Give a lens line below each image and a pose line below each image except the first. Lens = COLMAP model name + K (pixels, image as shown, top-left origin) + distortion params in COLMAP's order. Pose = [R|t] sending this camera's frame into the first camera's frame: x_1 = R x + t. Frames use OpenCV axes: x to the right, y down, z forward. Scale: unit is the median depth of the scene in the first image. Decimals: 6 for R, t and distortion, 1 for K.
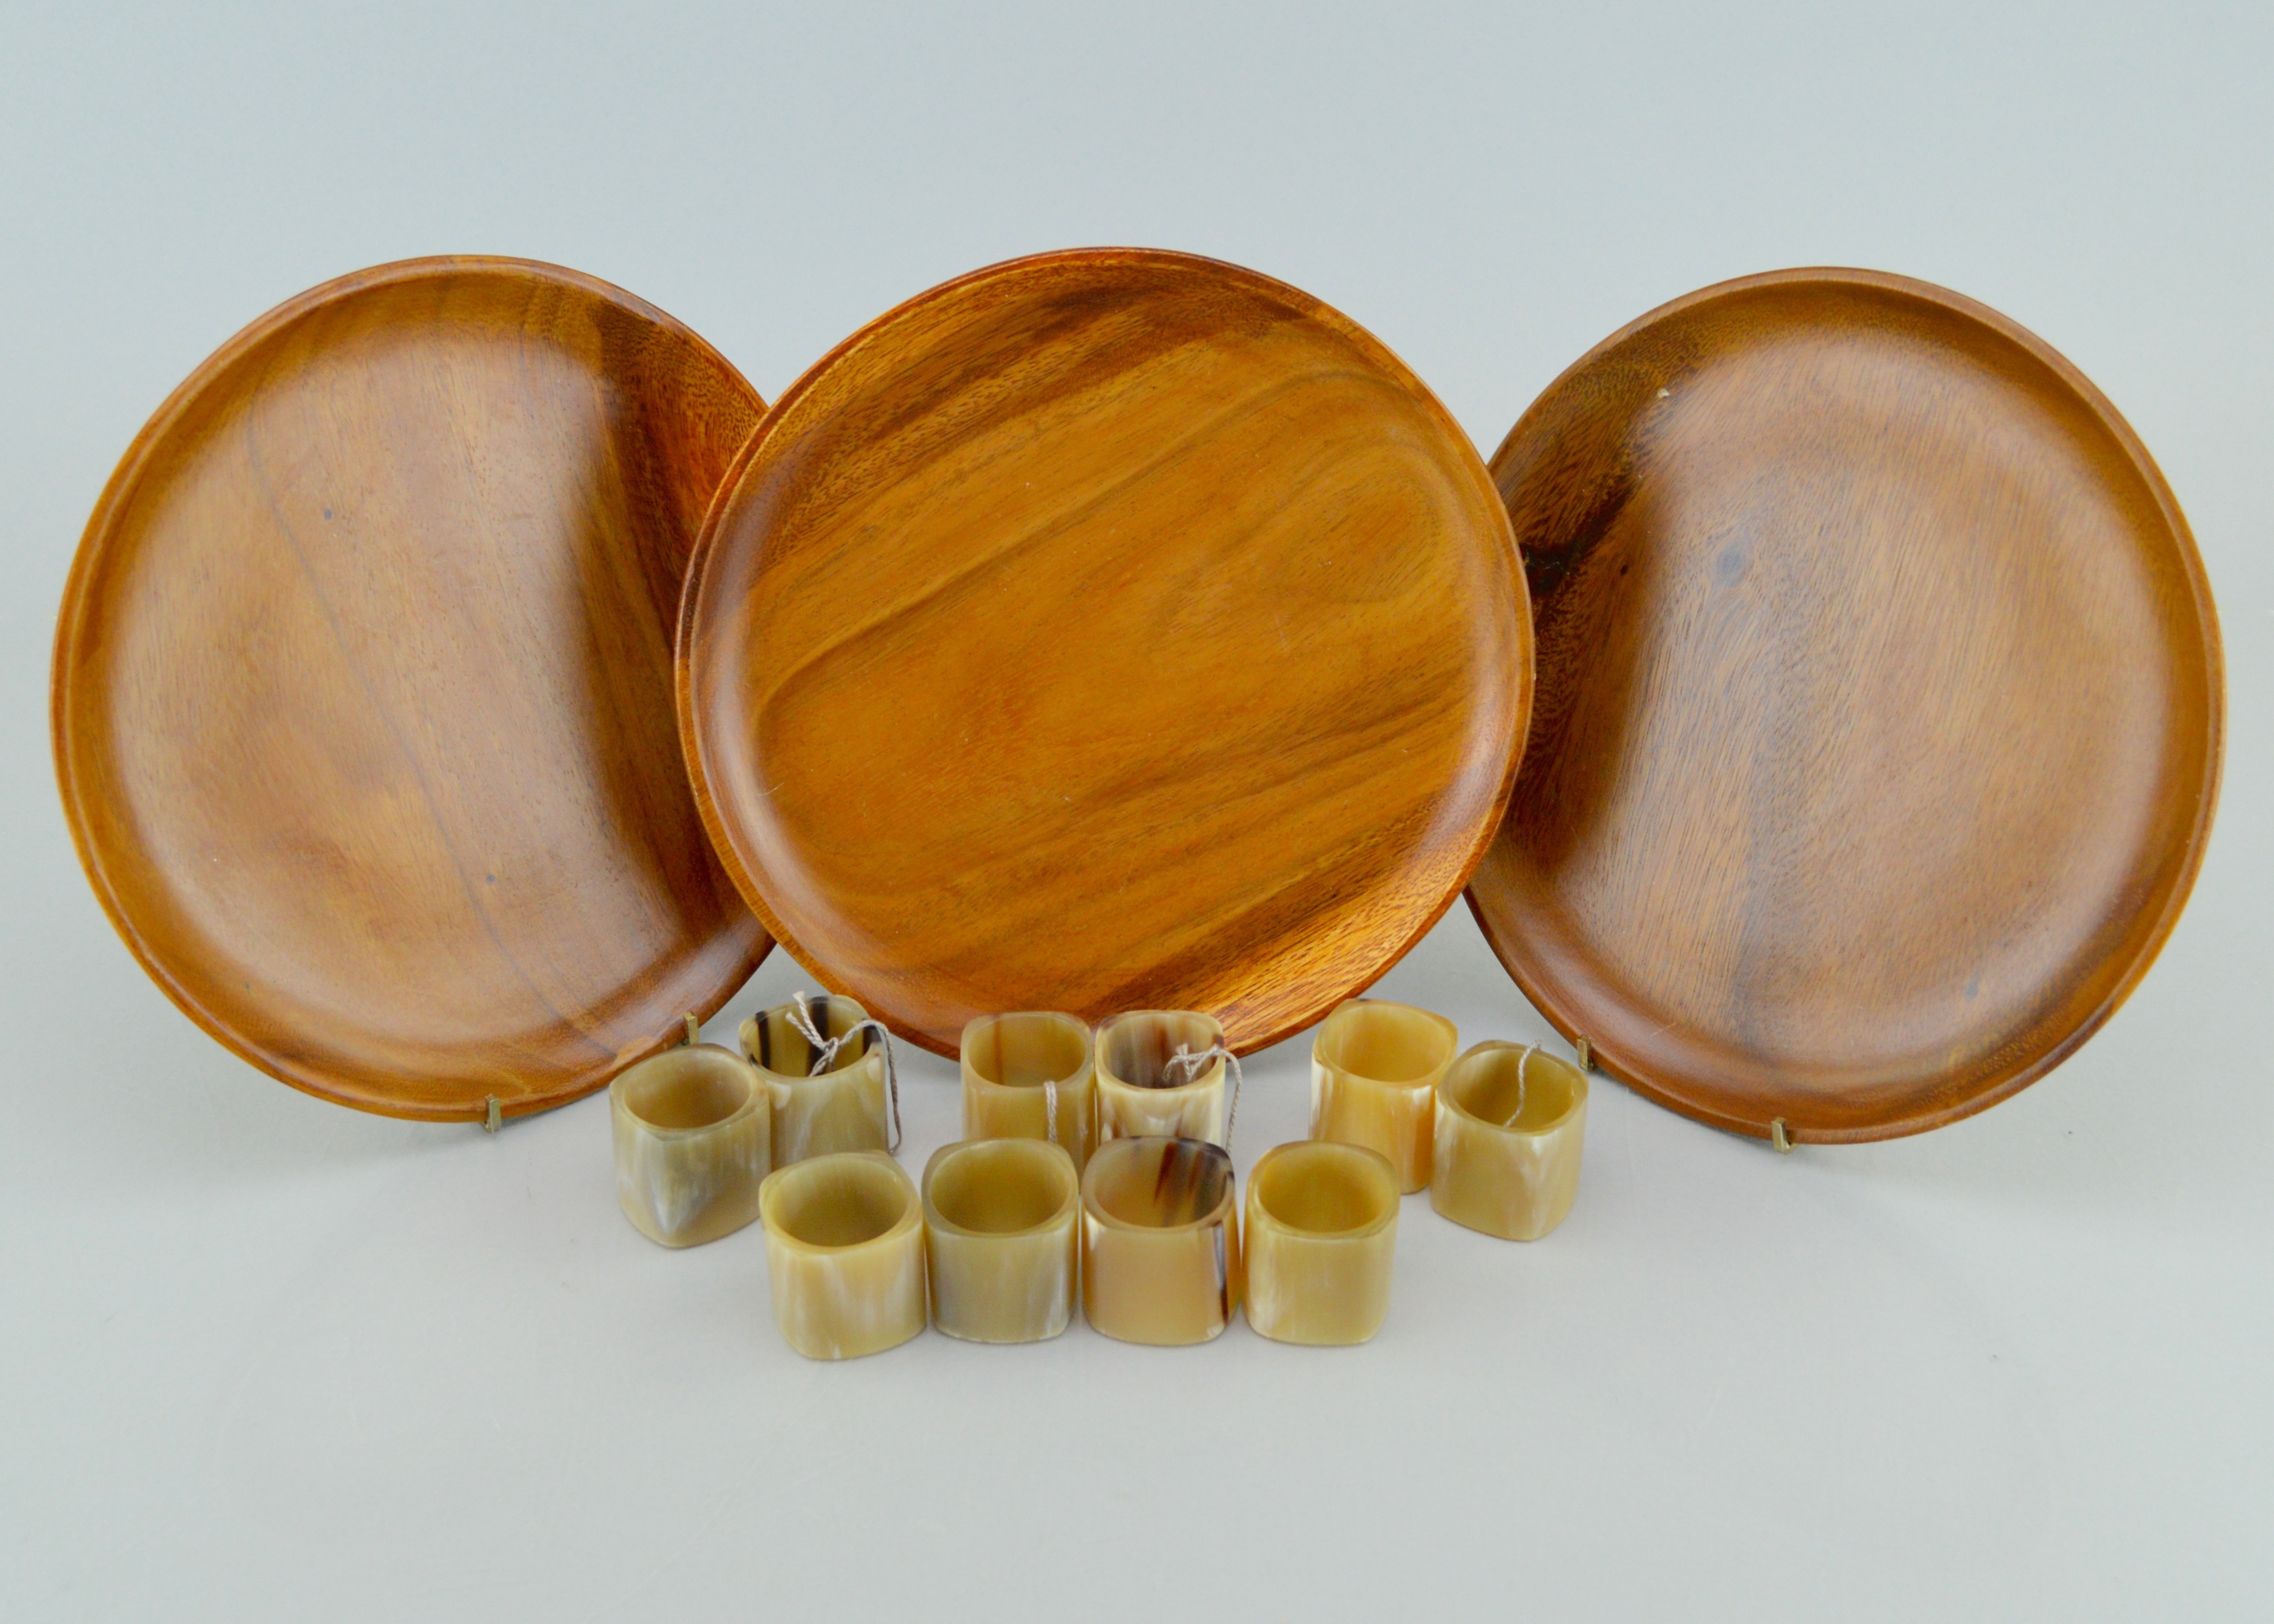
lens RADIAL K [[2740.1, 0, 1128.1], [0, 2740.1, 810.4], [0, 0, 1]] dist [-0.026021, 0.000000]
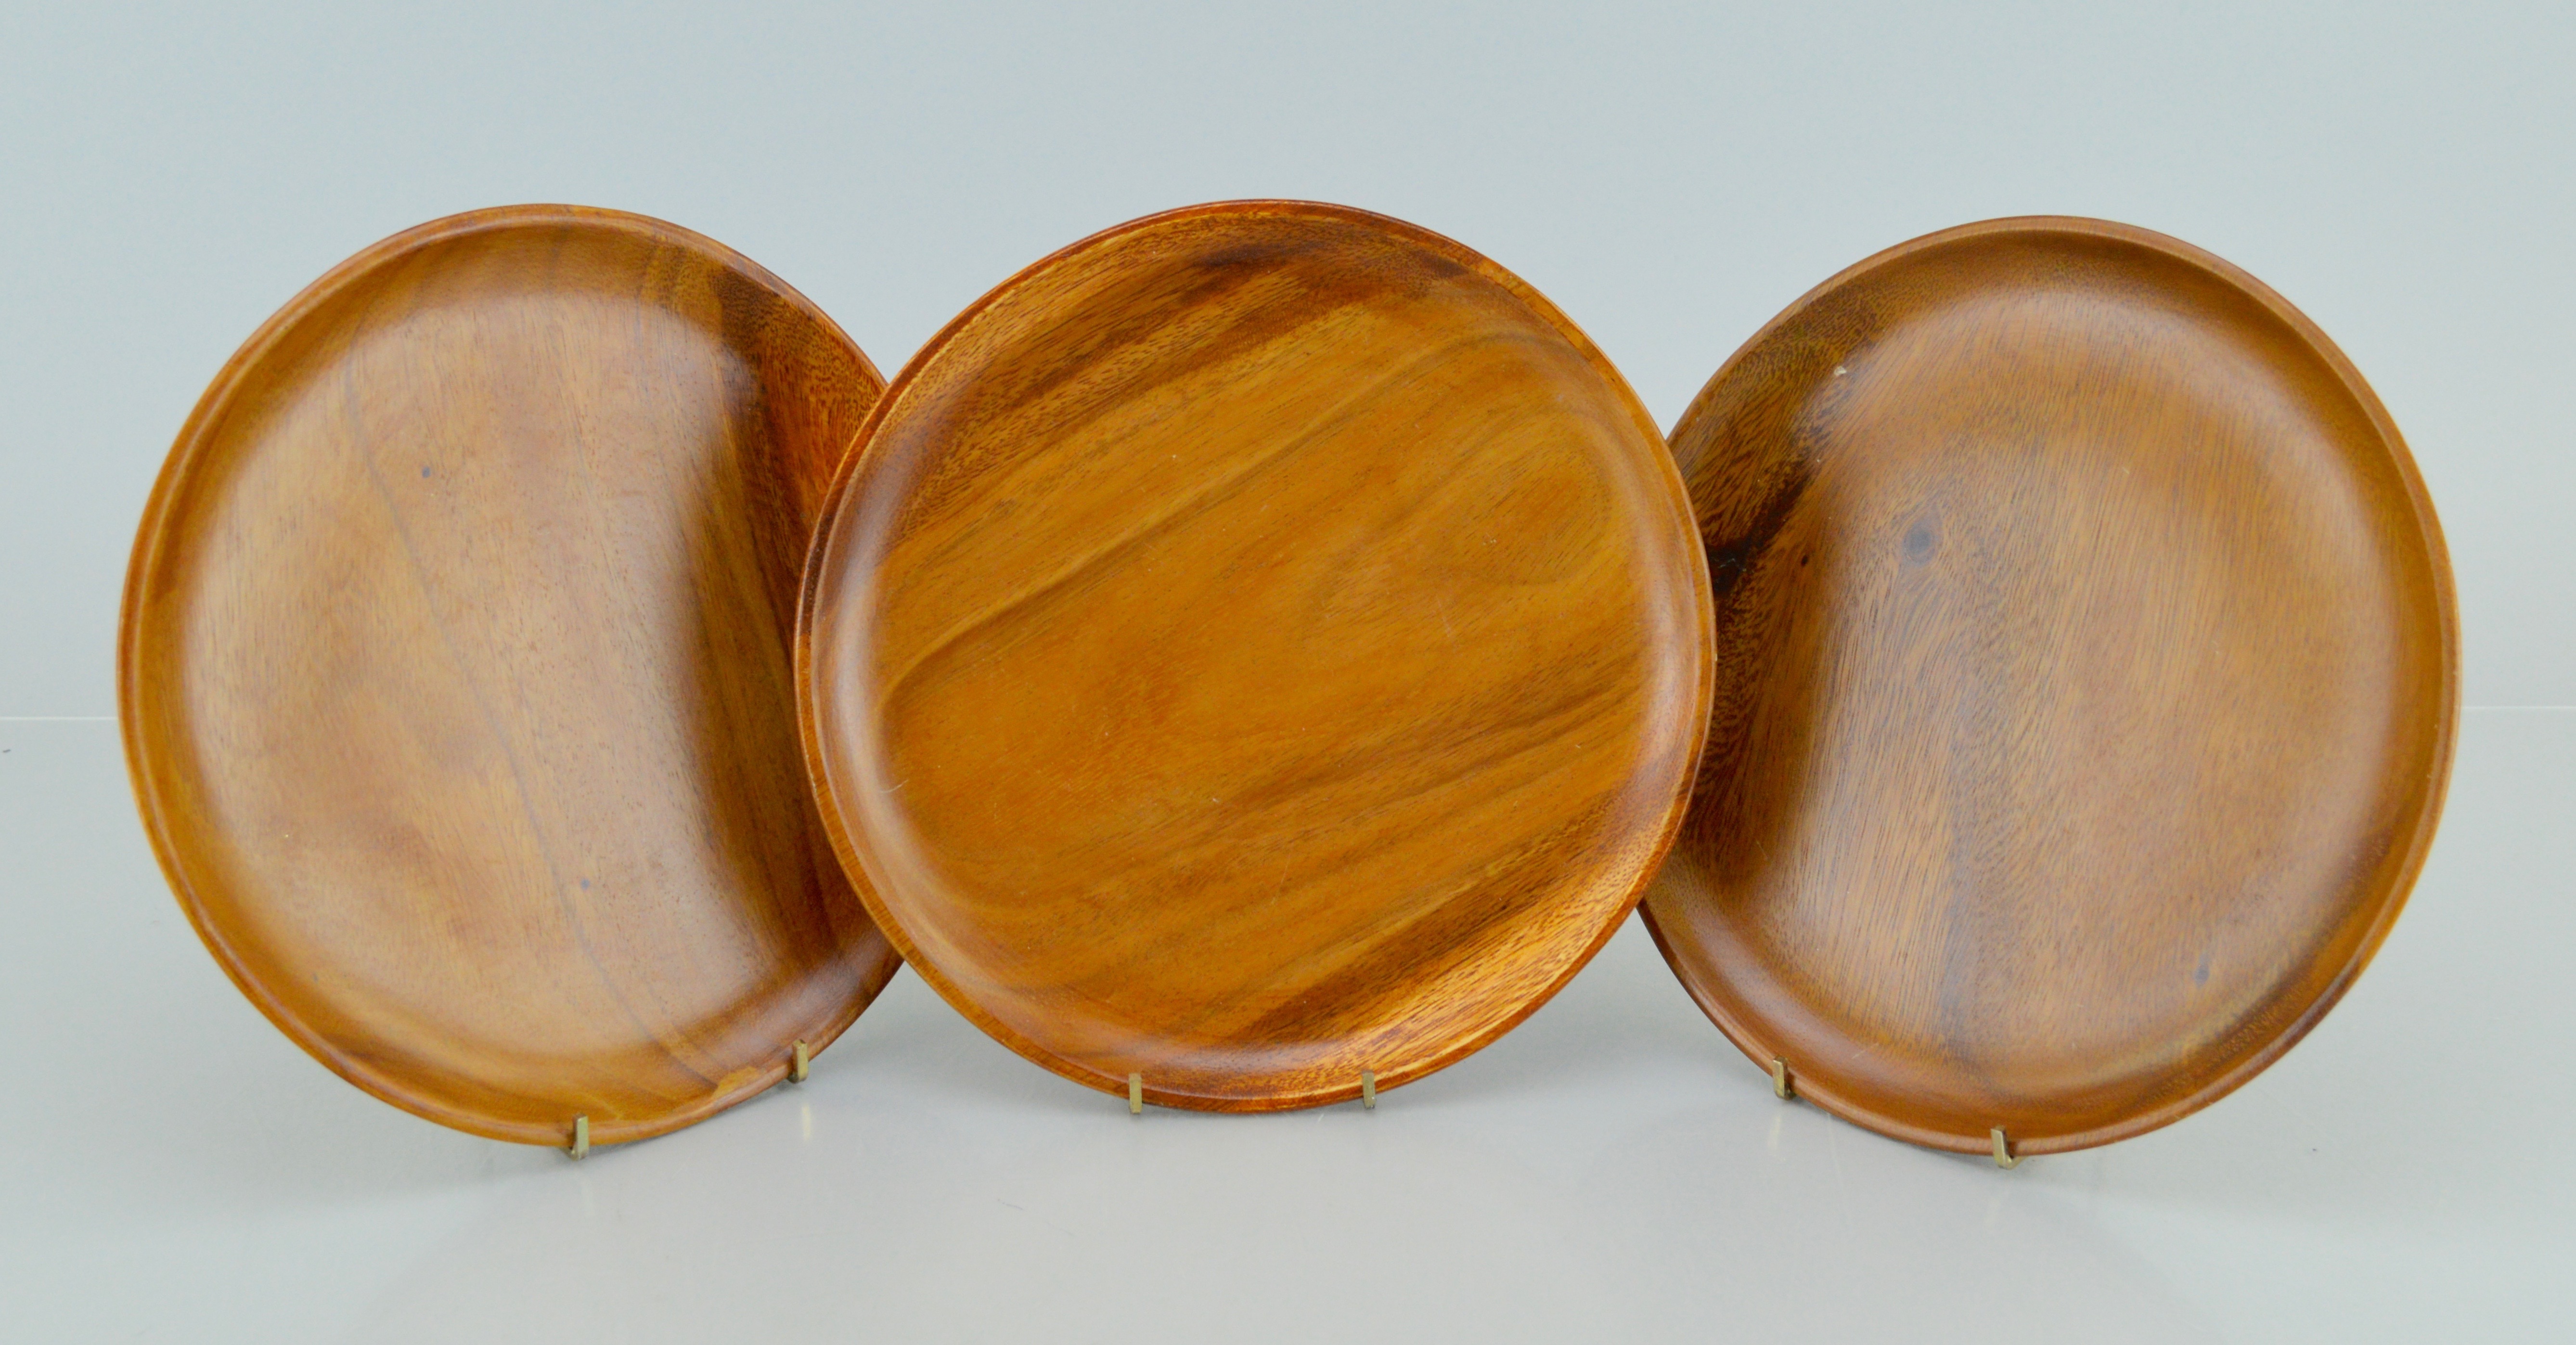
lens RADIAL K [[2964.0, 0, 1300.9], [0, 2964.0, 674.8], [0, 0, 1]] dist [0.002539, 0.000000]
pose [[0.999580, -0.002704, 0.028838, -0.022922], [0.007579, 0.985365, -0.170288, 0.129764], [-0.027955, 0.170435, 0.984972, 0.006697]]
